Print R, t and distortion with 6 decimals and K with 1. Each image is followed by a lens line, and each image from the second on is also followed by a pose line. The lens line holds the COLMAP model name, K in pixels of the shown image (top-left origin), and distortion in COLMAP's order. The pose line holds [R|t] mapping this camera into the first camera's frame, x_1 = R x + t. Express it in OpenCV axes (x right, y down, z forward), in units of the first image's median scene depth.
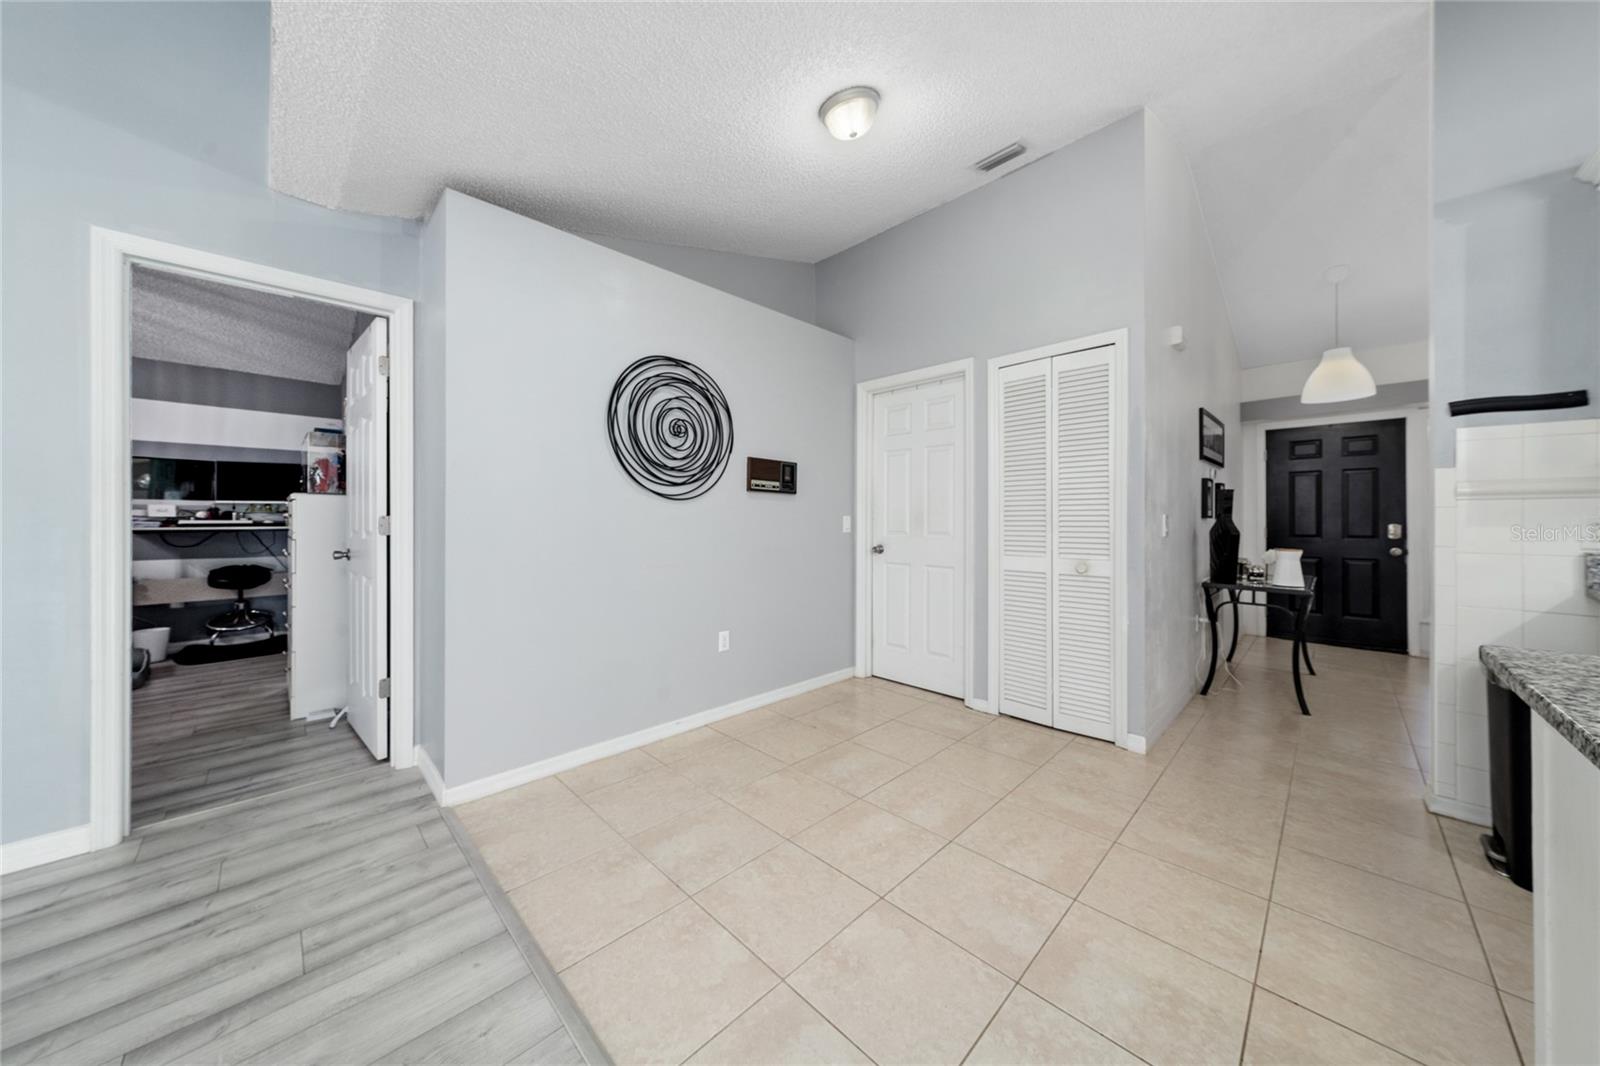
lens RADIAL K [[545.3, 0, 791.3], [0, 545.3, 521.8], [0, 0, 1]] dist [-0.000020, 0.000113]
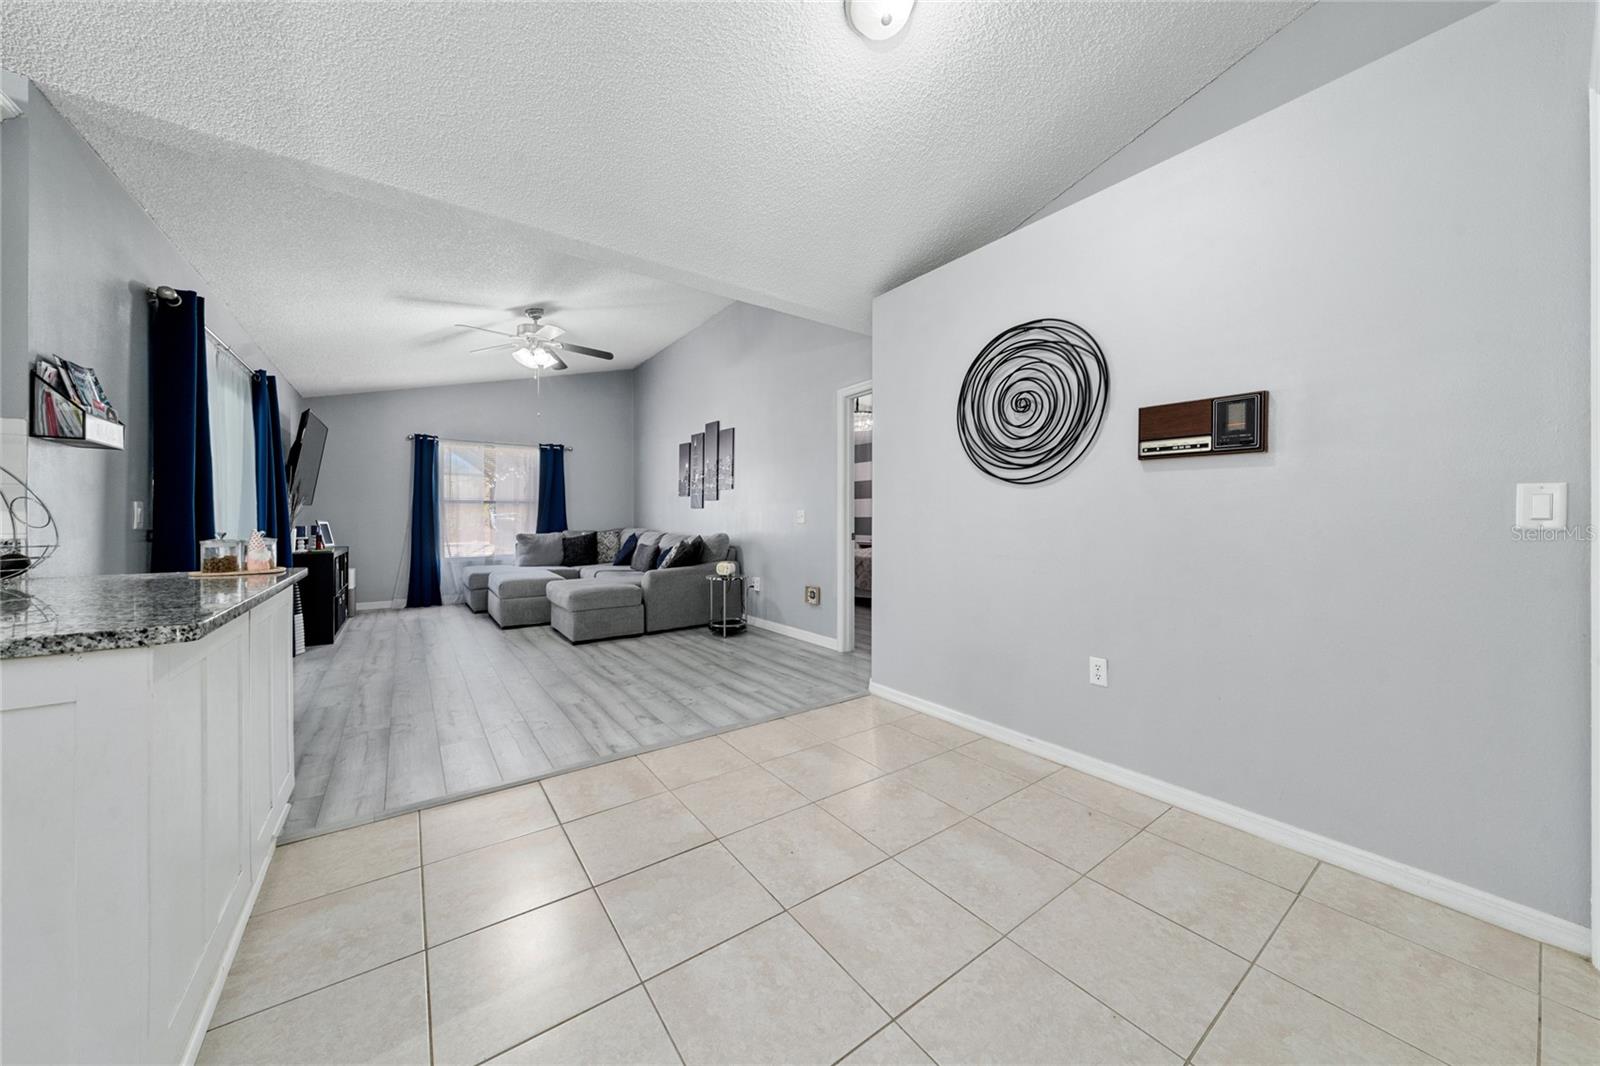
lens RADIAL K [[545.3, 0, 785.8], [0, 545.3, 520.7], [0, 0, 1]] dist [-0.000020, 0.000113]
pose [[-0.171921, 0.001120, -0.985110, 1.021922], [-0.003371, 0.999993, 0.001725, 0.027428], [0.985105, 0.003618, -0.171916, 1.091508]]
